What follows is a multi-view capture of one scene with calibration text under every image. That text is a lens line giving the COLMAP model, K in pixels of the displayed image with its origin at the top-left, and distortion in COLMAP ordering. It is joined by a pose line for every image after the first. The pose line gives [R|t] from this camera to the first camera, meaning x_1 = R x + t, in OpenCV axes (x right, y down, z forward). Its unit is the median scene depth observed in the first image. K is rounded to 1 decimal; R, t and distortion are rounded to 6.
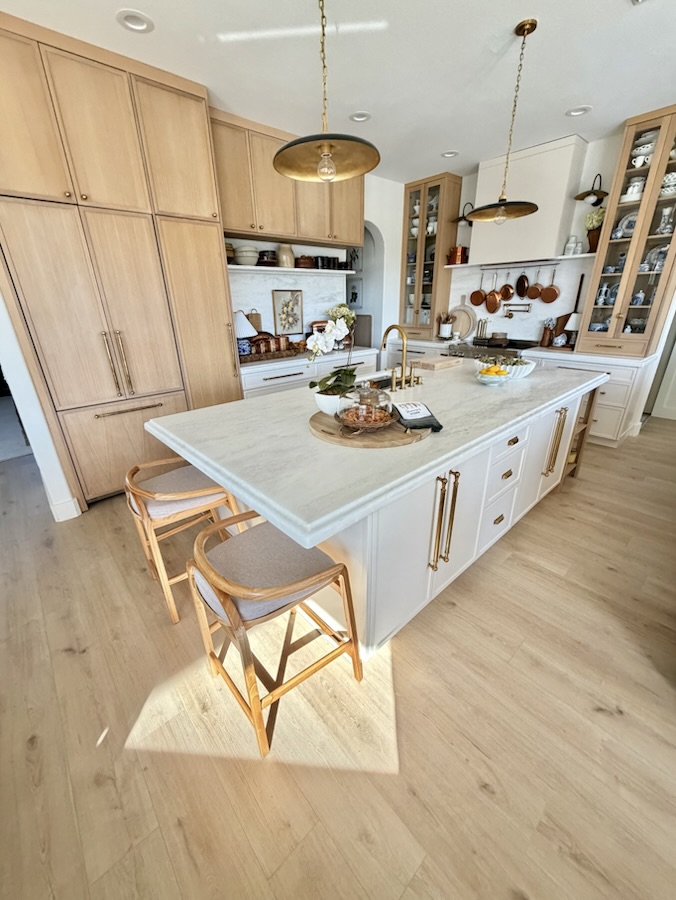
lens RADIAL K [[354.5, 0, 337.1], [0, 354.5, 447.4], [0, 0, 1]] dist [-0.002206, -0.000332]
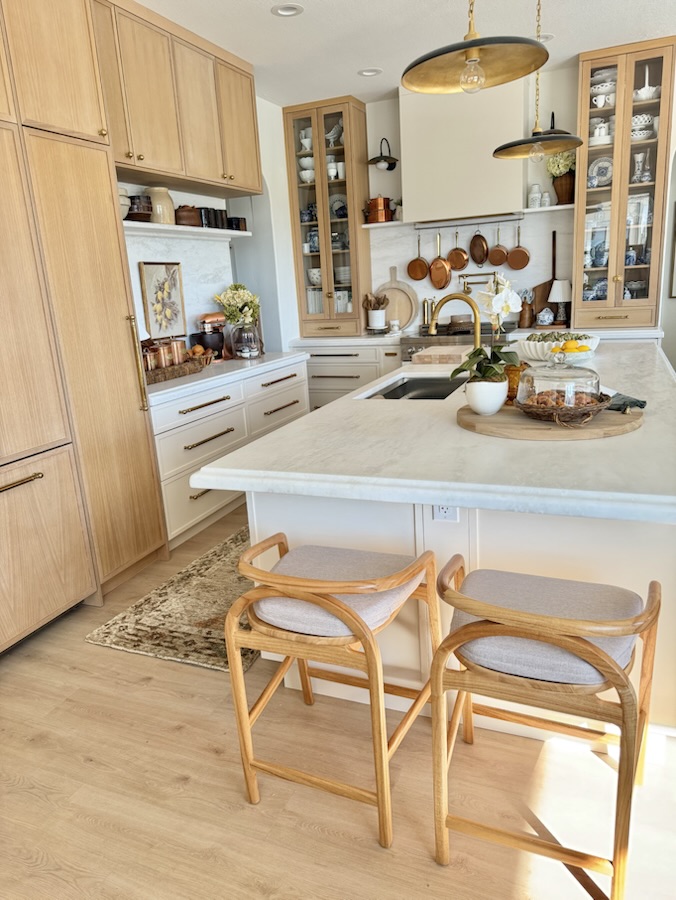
lens RADIAL K [[638.3, 0, 340.4], [0, 638.3, 452.0], [0, 0, 1]] dist [0.010262, -0.023974]
pose [[0.902216, -0.148790, 0.404805, -0.328577], [0.208394, 0.972160, -0.107134, 0.021434], [-0.377595, 0.181017, 0.908105, 0.012418]]
